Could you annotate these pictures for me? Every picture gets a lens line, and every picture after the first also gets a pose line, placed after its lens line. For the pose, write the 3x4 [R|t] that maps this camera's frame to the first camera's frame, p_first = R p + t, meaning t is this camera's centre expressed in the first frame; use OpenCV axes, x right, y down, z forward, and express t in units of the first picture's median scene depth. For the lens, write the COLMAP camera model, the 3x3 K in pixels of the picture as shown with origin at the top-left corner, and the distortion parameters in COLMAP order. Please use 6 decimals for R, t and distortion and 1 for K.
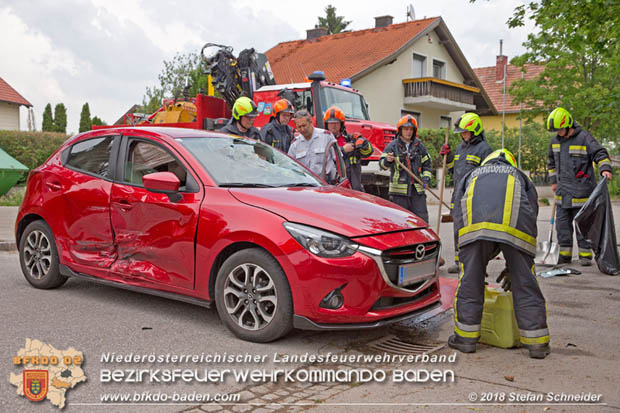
lens RADIAL K [[580.4, 0, 314.7], [0, 580.4, 208.1], [0, 0, 1]] dist [-0.004106, 0.000000]
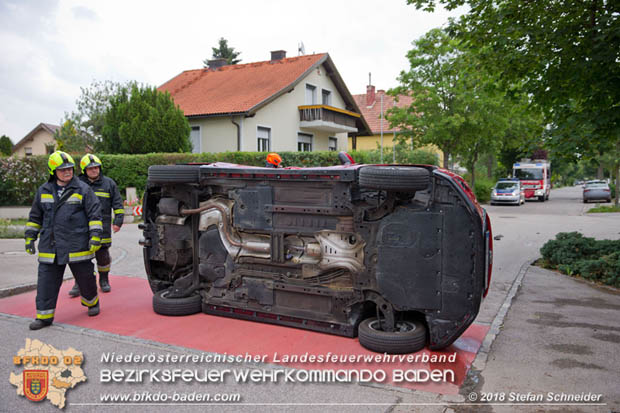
lens RADIAL K [[501.3, 0, 309.2], [0, 501.3, 209.4], [0, 0, 1]] dist [-0.058883, 0.069212]
pose [[0.980734, -0.024990, 0.193743, -0.029169], [0.026145, 0.999652, -0.003407, -0.014266], [-0.193591, 0.008407, 0.981046, 0.024539]]
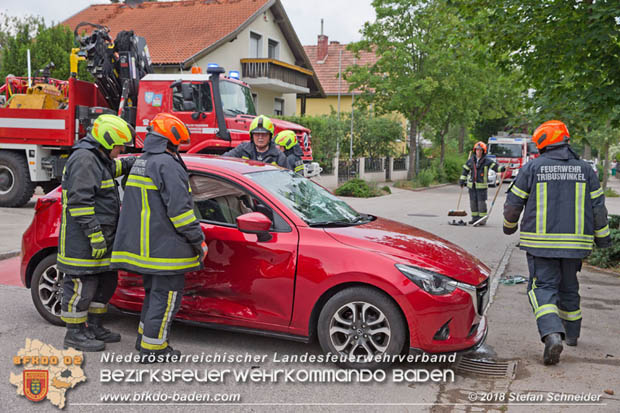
lens RADIAL K [[619.4, 0, 308.1], [0, 619.4, 204.2], [0, 0, 1]] dist [0.019391, 0.000000]
pose [[0.953424, -0.007827, 0.301532, -0.059234], [-0.000257, 0.999642, 0.026761, -0.012453], [-0.301633, -0.025592, 0.953080, -0.007784]]
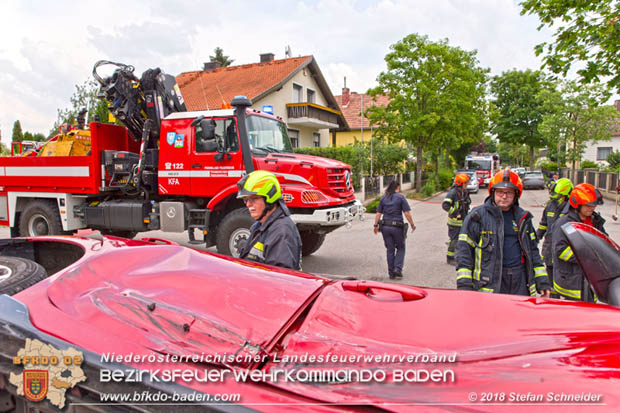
lens RADIAL K [[409.8, 0, 309.2], [0, 409.8, 211.7], [0, 0, 1]] dist [-0.102805, 0.059624]
pose [[0.971325, -0.038936, 0.234547, -0.015929], [0.028504, 0.998455, 0.047705, -0.036281], [-0.236042, -0.039652, 0.970934, 0.154648]]
